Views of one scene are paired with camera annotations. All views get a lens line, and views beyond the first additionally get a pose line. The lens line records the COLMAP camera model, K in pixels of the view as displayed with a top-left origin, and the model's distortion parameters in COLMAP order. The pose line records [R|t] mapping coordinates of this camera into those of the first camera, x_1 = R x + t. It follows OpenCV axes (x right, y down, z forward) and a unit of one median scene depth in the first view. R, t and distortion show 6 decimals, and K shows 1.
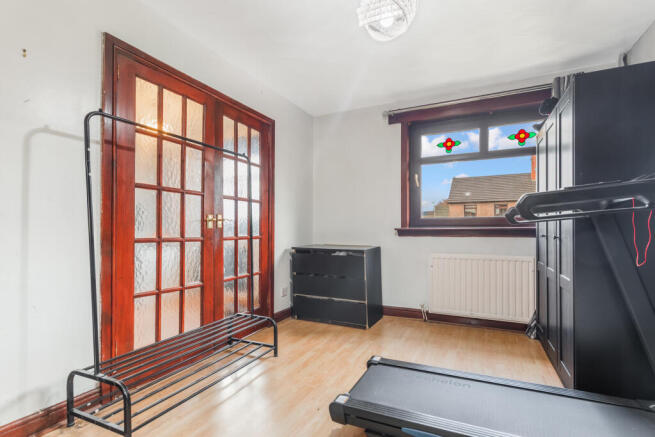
lens RADIAL K [[307.2, 0, 340.0], [0, 307.2, 228.0], [0, 0, 1]] dist [0.001356, 0.000043]
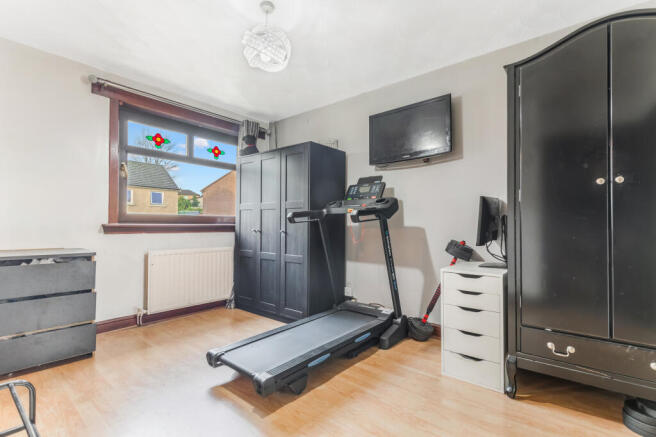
lens RADIAL K [[310.0, 0, 328.0], [0, 310.0, 218.5], [0, 0, 1]] dist [0.000691, 0.000111]
pose [[0.255446, 0.026716, 0.966454, -0.502600], [-0.008863, 0.999641, -0.025291, 0.001320], [-0.966783, -0.002106, 0.255592, 0.231834]]
